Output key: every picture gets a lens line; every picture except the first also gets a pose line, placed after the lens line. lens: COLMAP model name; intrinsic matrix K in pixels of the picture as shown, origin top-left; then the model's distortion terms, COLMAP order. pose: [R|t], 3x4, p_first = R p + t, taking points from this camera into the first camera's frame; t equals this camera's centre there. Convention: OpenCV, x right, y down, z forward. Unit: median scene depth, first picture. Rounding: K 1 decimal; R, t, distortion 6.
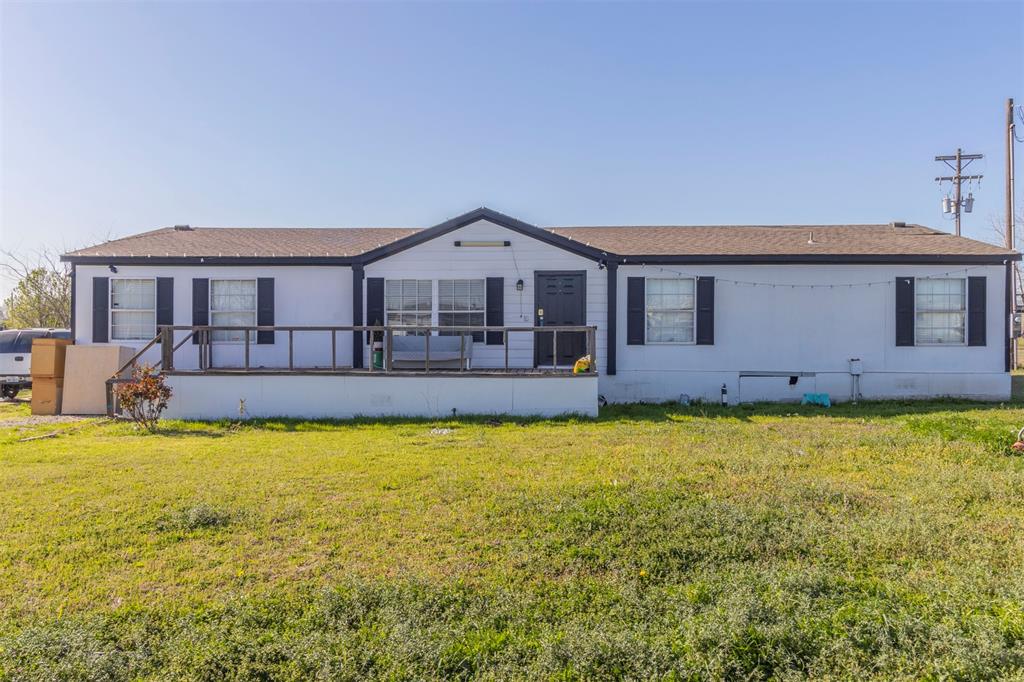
lens RADIAL K [[781.1, 0, 512.2], [0, 781.1, 345.4], [0, 0, 1]] dist [-0.004525, 0.002971]
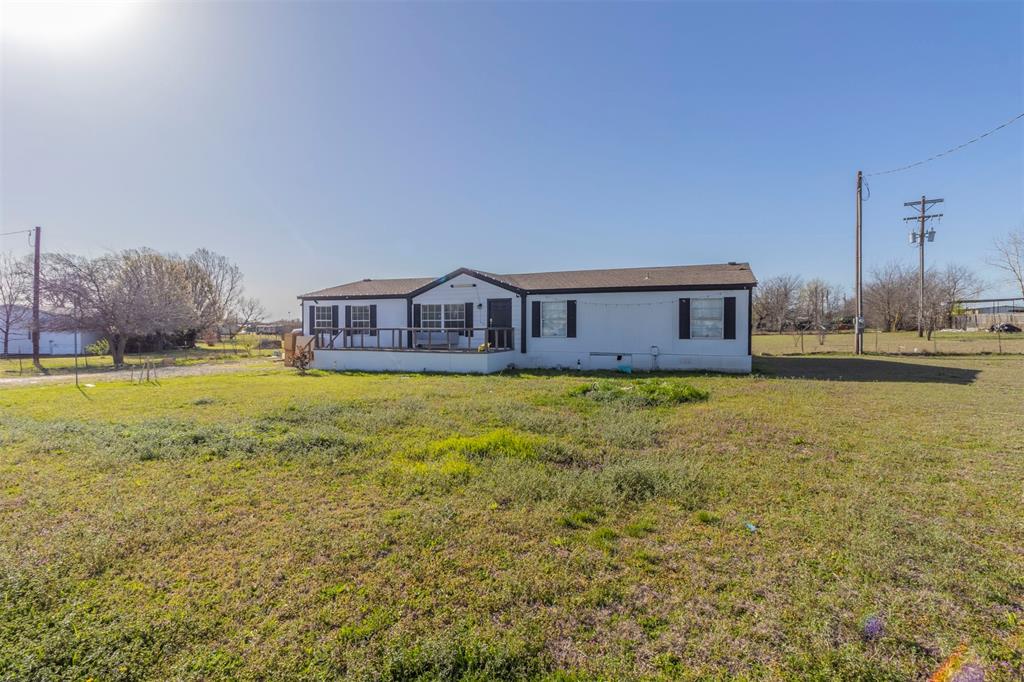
lens RADIAL K [[474.6, 0, 510.7], [0, 474.6, 335.7], [0, 0, 1]] dist [0.001383, -0.000691]
pose [[0.944329, 0.003795, -0.328981, 0.472617], [-0.004337, 0.999990, -0.000914, -0.003118], [0.328974, 0.002290, 0.944336, -0.095799]]
